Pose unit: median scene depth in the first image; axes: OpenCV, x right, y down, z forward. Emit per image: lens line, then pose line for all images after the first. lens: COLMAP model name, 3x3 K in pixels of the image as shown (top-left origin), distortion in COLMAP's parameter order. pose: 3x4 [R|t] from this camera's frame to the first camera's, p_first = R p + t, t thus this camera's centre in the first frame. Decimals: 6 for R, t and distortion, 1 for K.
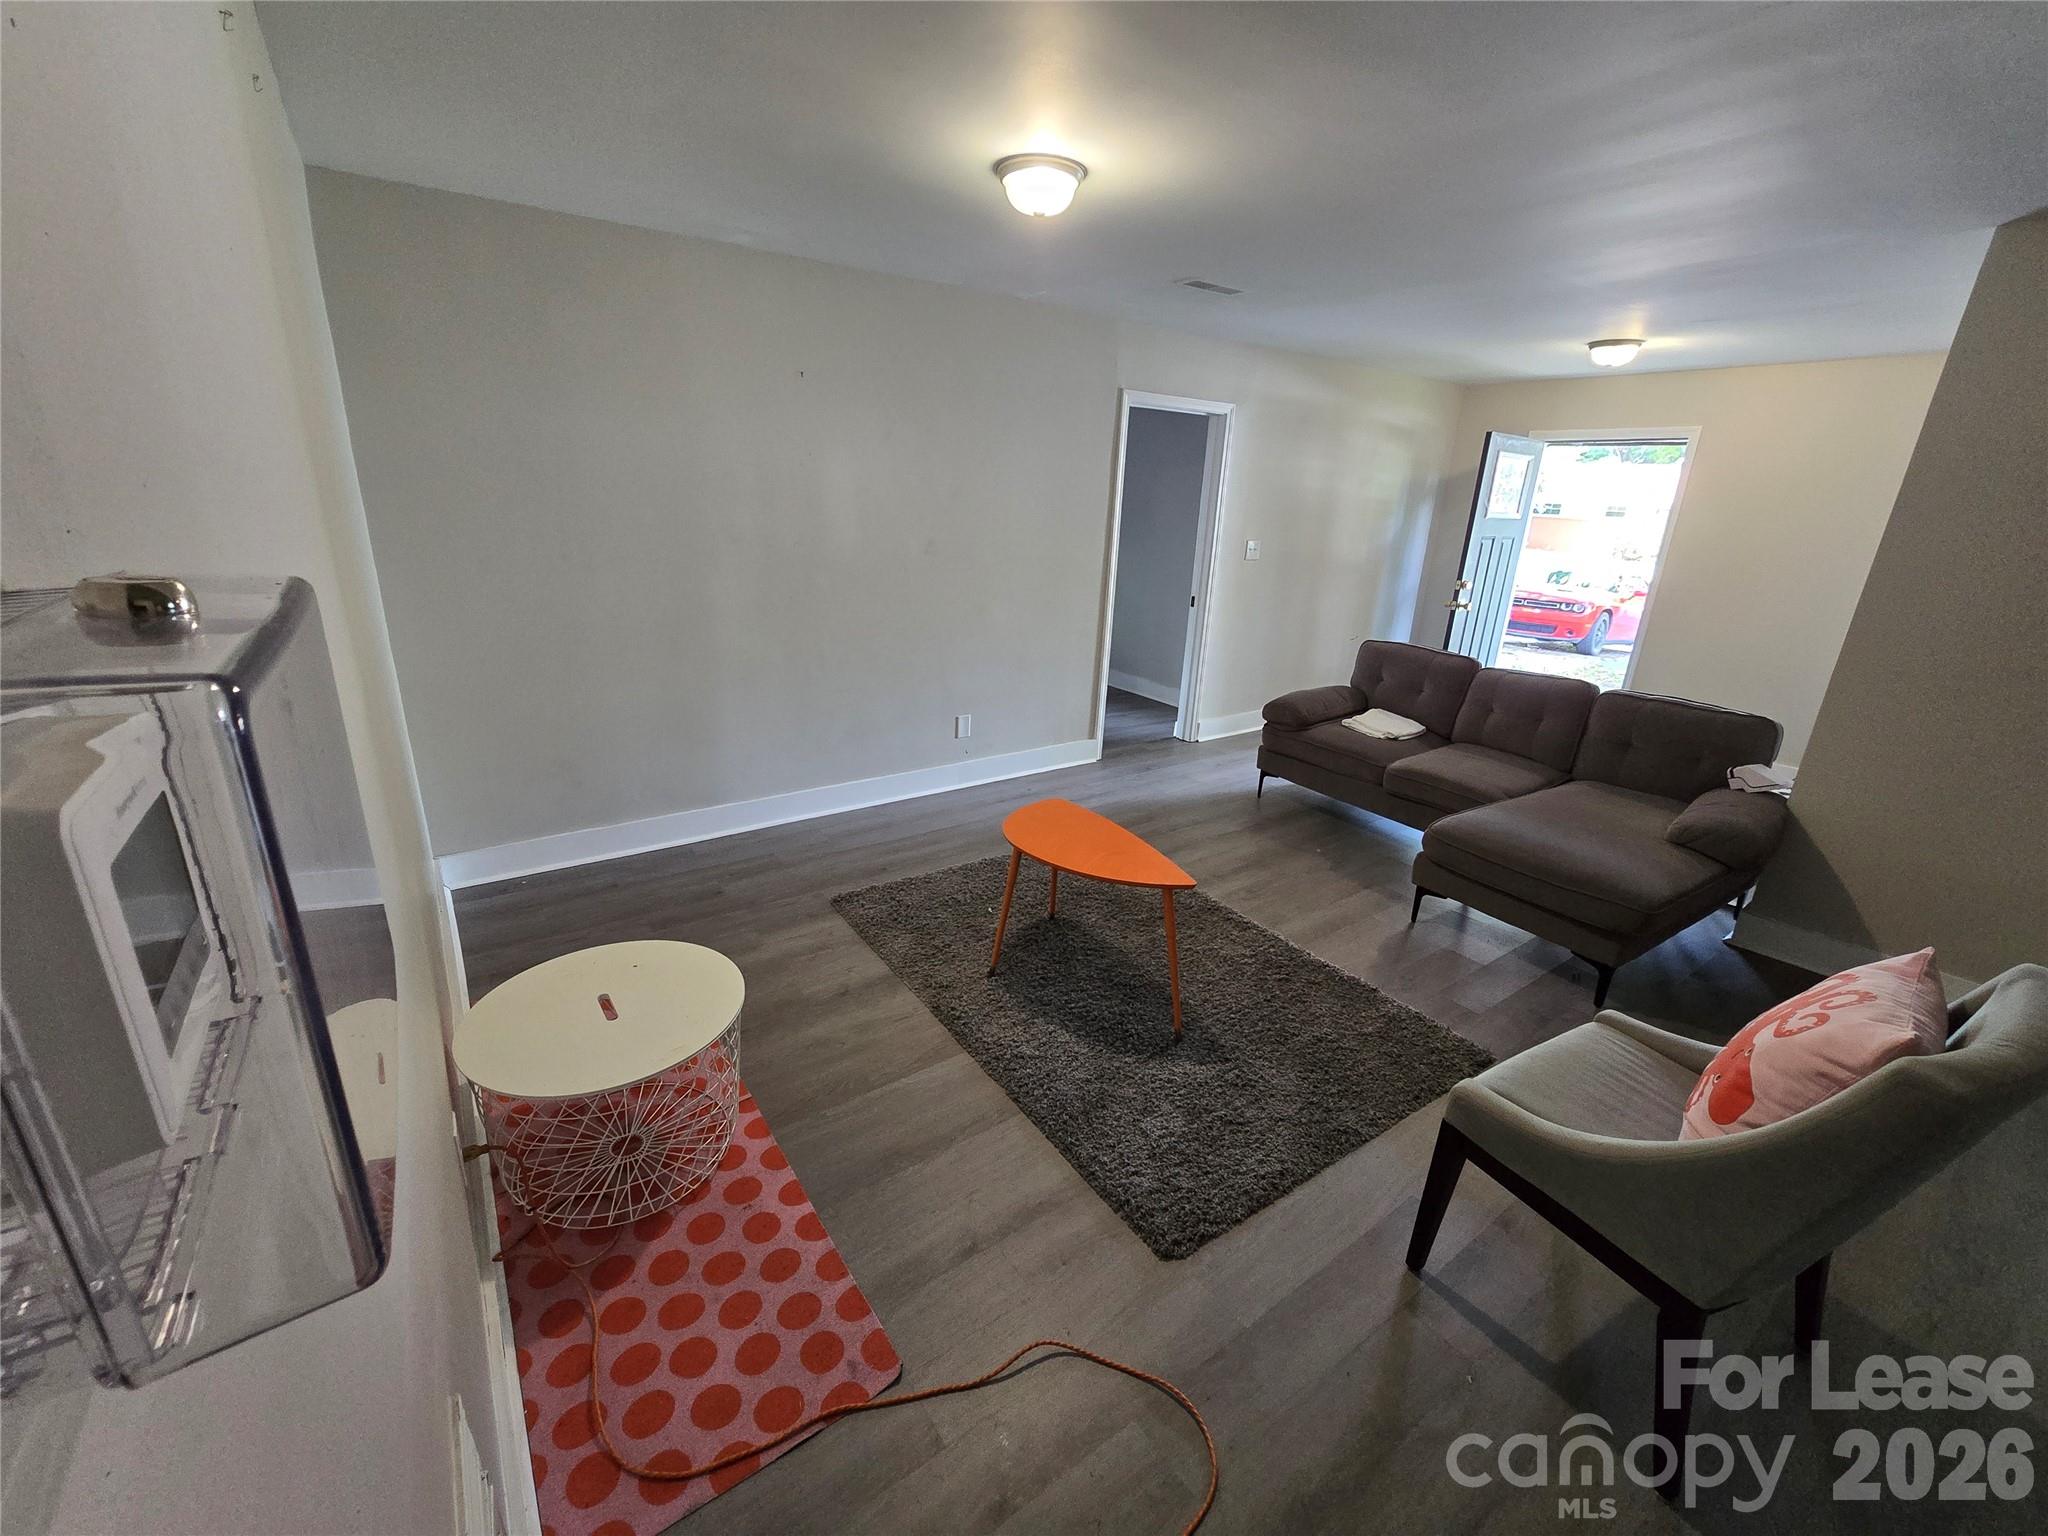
lens RADIAL K [[845.5, 0, 1024.0], [0, 845.5, 768.0], [0, 0, 1]] dist [-0.002090, 0.000015]
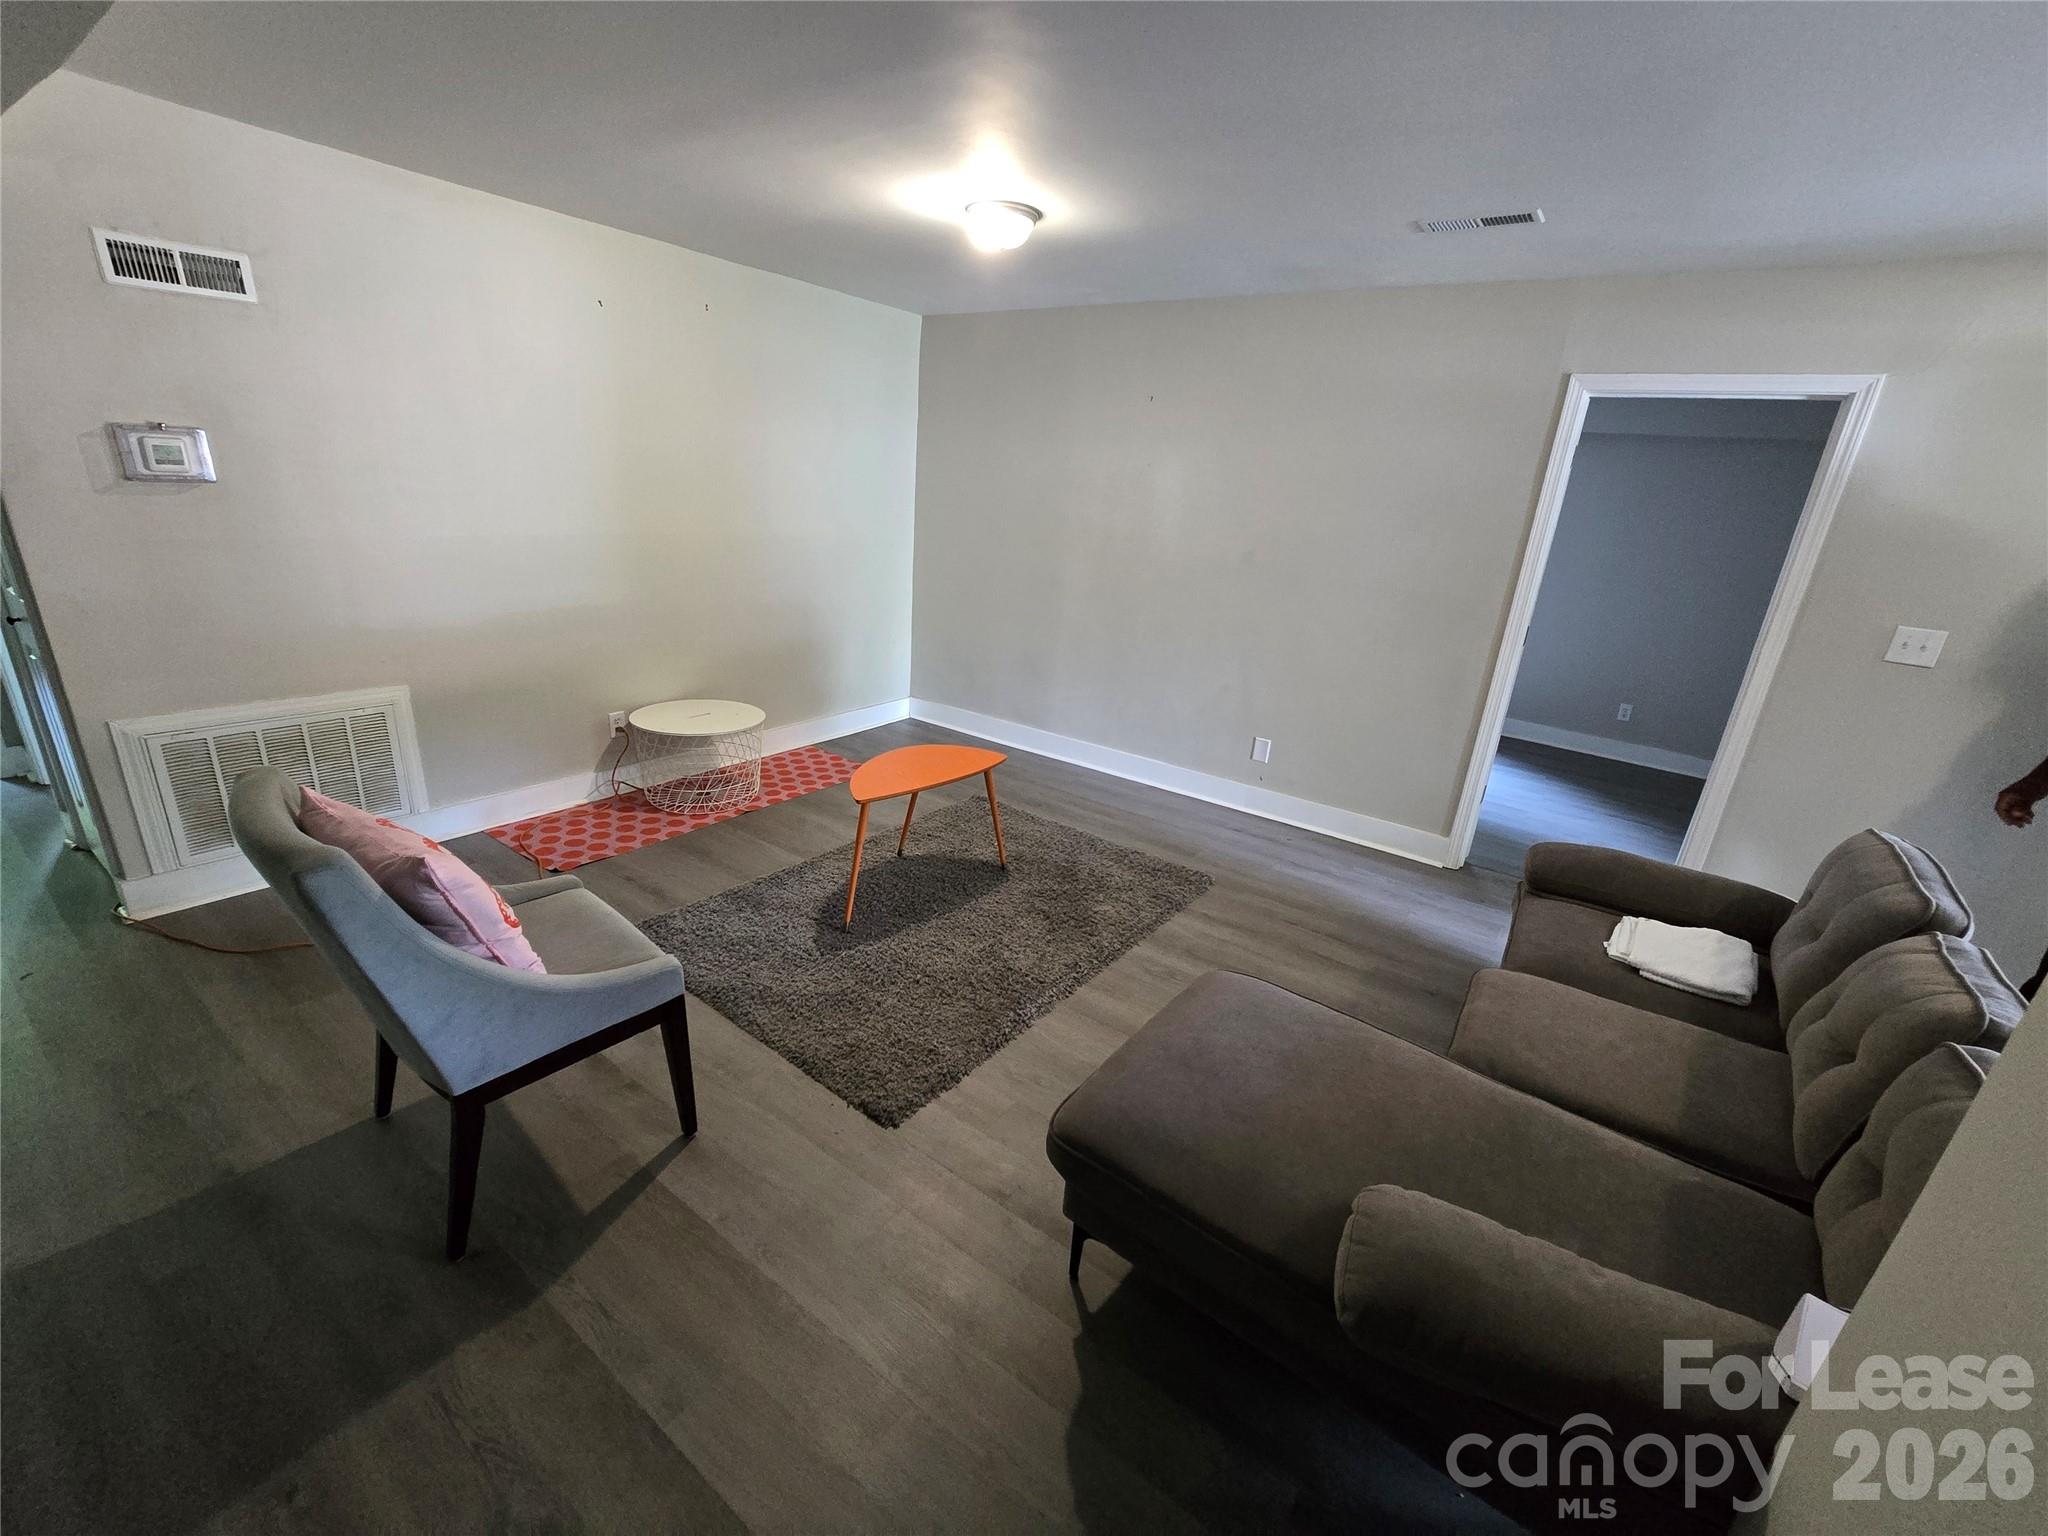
lens RADIAL K [[845.5, 0, 1024.0], [0, 845.5, 768.0], [0, 0, 1]] dist [-0.002090, 0.000015]
pose [[0.317631, 0.288727, -0.903187, 1.368387], [-0.353719, 0.919837, 0.169655, -0.189282], [0.879769, 0.265587, 0.394297, 0.759930]]
